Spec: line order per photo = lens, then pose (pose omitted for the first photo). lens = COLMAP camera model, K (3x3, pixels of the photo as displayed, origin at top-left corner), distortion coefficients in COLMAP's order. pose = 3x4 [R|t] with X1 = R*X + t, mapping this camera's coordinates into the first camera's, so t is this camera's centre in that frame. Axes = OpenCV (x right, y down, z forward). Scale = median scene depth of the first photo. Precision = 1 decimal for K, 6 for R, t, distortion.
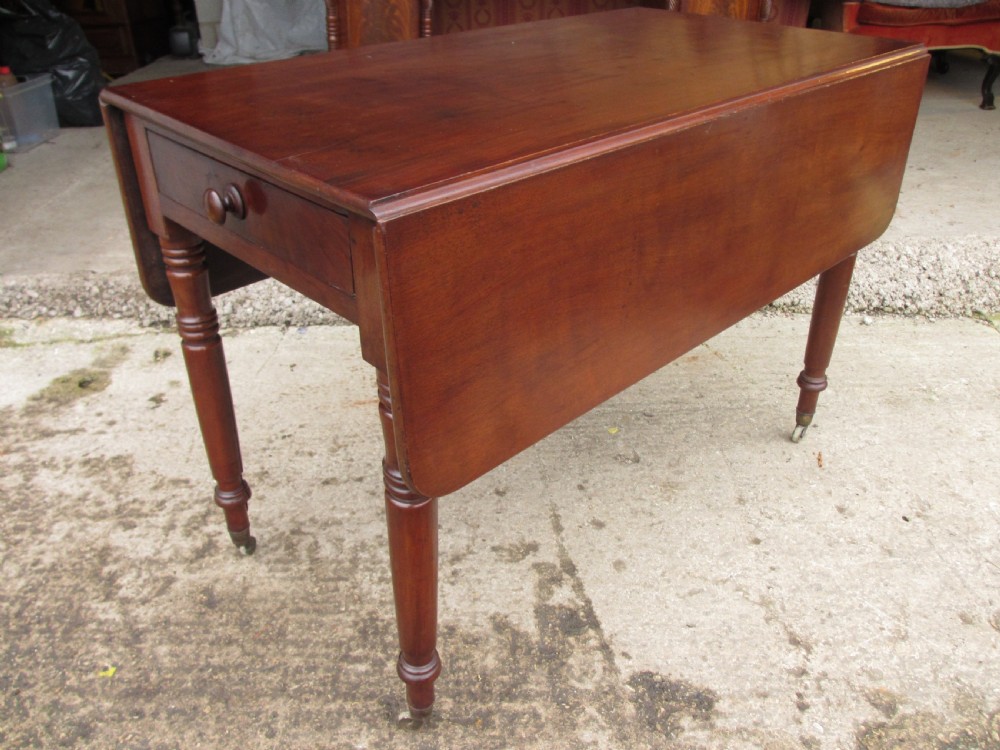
lens RADIAL K [[838.5, 0, 499.3], [0, 838.5, 347.9], [0, 0, 1]] dist [-0.059243, 0.022058]
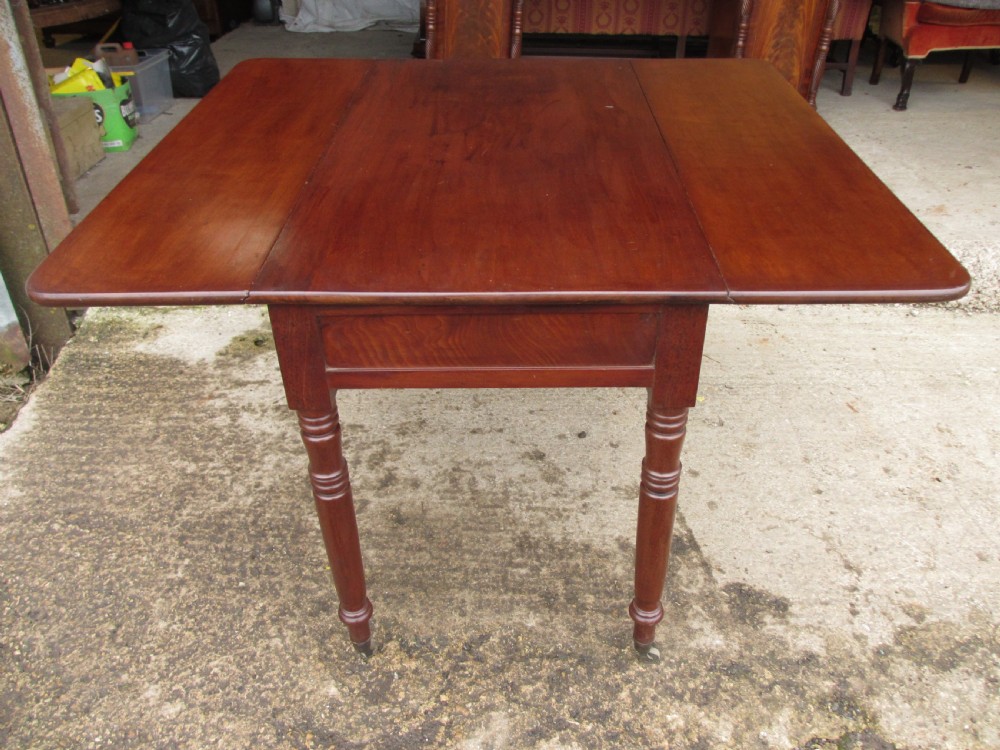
lens RADIAL K [[838.5, 0, 499.3], [0, 838.5, 347.9], [0, 0, 1]] dist [-0.059243, 0.022058]
pose [[0.998732, 0.039303, -0.031446, -0.156961], [-0.037529, 0.997774, 0.055131, -0.041117], [0.033543, -0.053881, 0.997984, -0.288999]]
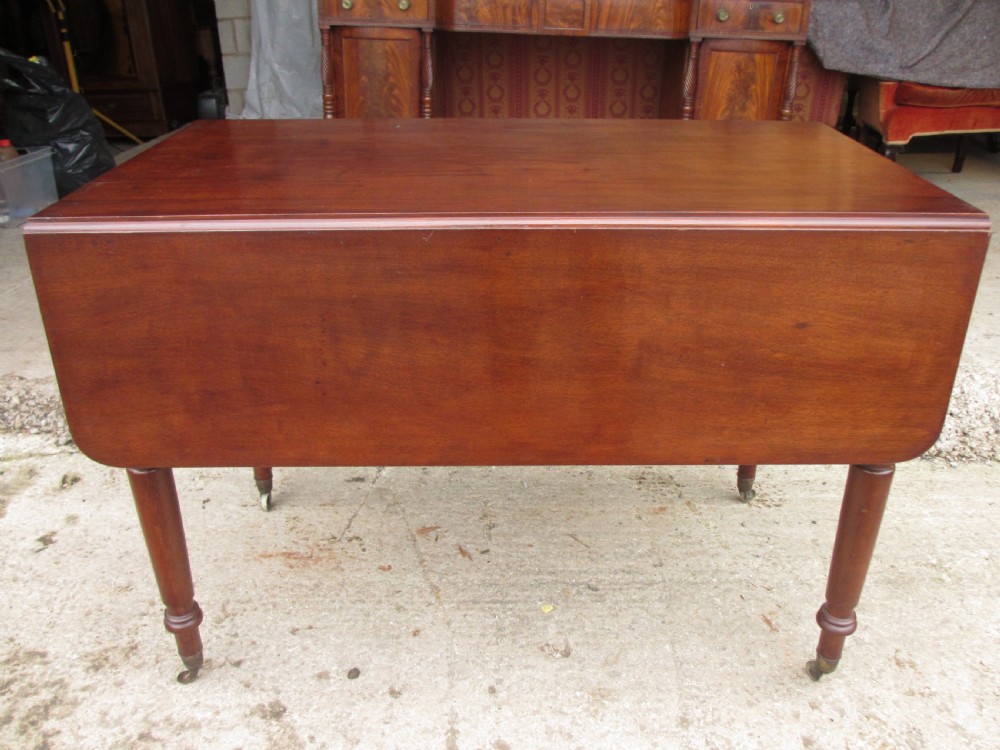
lens RADIAL K [[822.6, 0, 503.5], [0, 822.6, 372.0], [0, 0, 1]] dist [-0.031035, -0.007241]
pose [[0.997780, 0.029926, -0.059493, 0.169931], [-0.031809, 0.999015, -0.030950, -0.144625], [0.058508, 0.032774, 0.997749, 0.202954]]
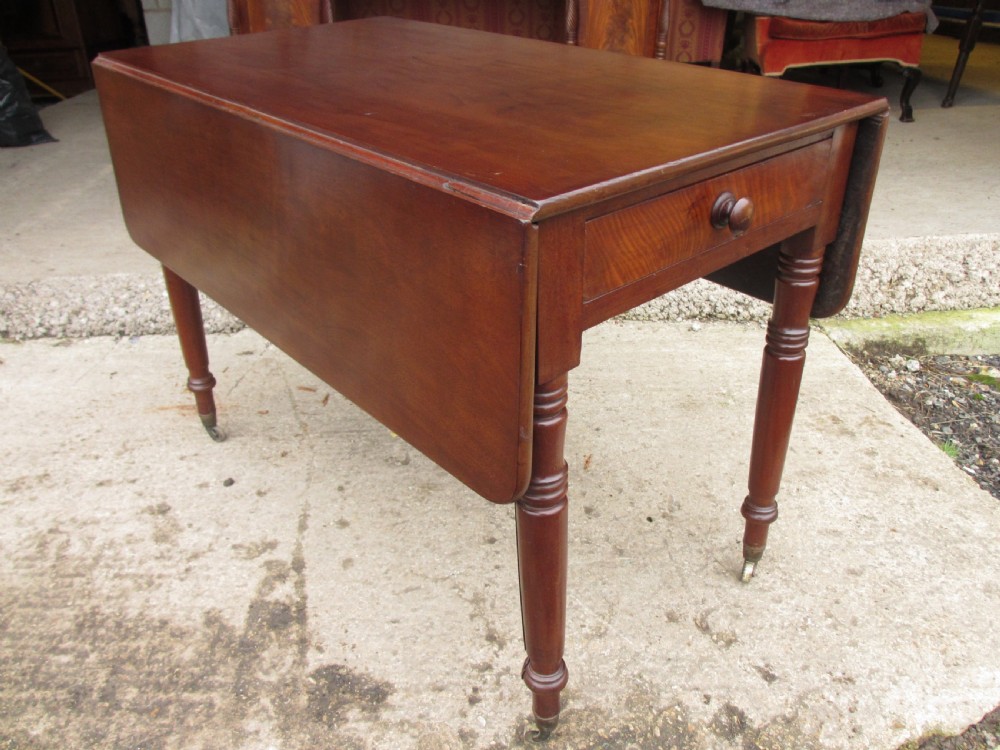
lens RADIAL K [[818.6, 0, 500.0], [0, 818.6, 375.0], [0, 0, 1]] dist [-0.051498, 0.015149]
pose [[0.999923, -0.006021, -0.010855, 0.349857], [0.006168, 0.999889, 0.013594, 0.017829], [0.010772, -0.013659, 0.999849, 0.005536]]
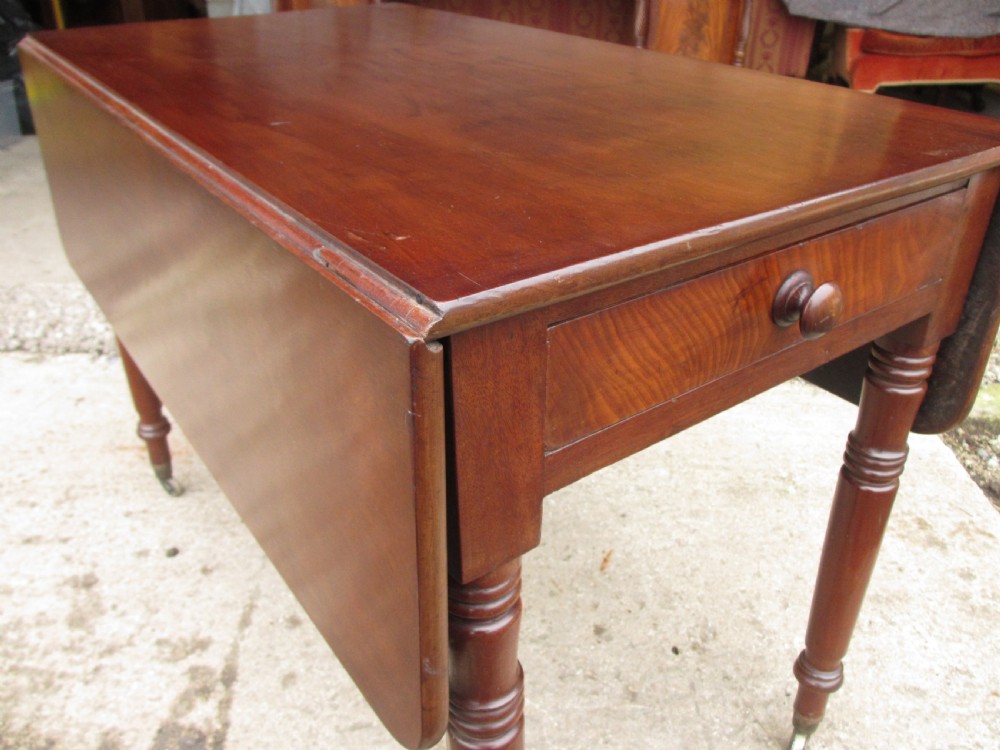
lens RADIAL K [[818.6, 0, 500.0], [0, 818.6, 375.0], [0, 0, 1]] dist [-0.051498, 0.015149]
pose [[0.994699, 0.058921, -0.084272, 0.408312], [-0.058309, 0.998251, 0.009698, -0.059459], [0.084697, -0.004733, 0.996396, 0.229839]]
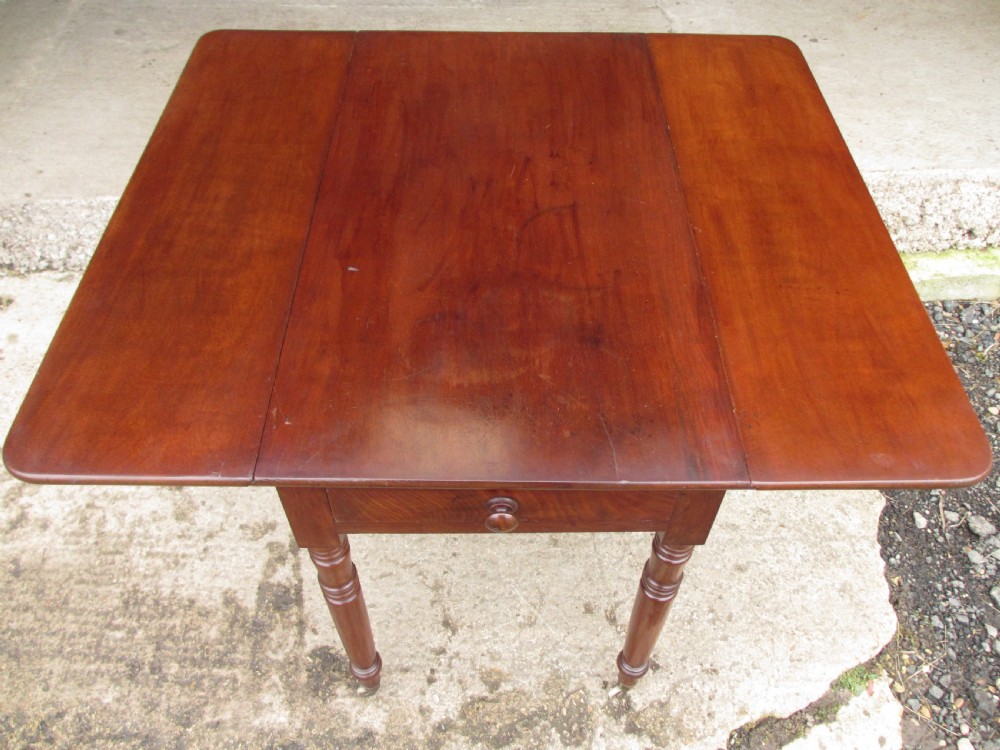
lens RADIAL K [[801.3, 0, 495.4], [0, 801.3, 381.5], [0, 0, 1]] dist [-0.045541, 0.011410]
pose [[0.999725, 0.022530, -0.006574, 0.399390], [-0.018760, 0.935434, 0.353004, -0.417508], [0.014103, -0.352783, 0.935599, -0.045784]]
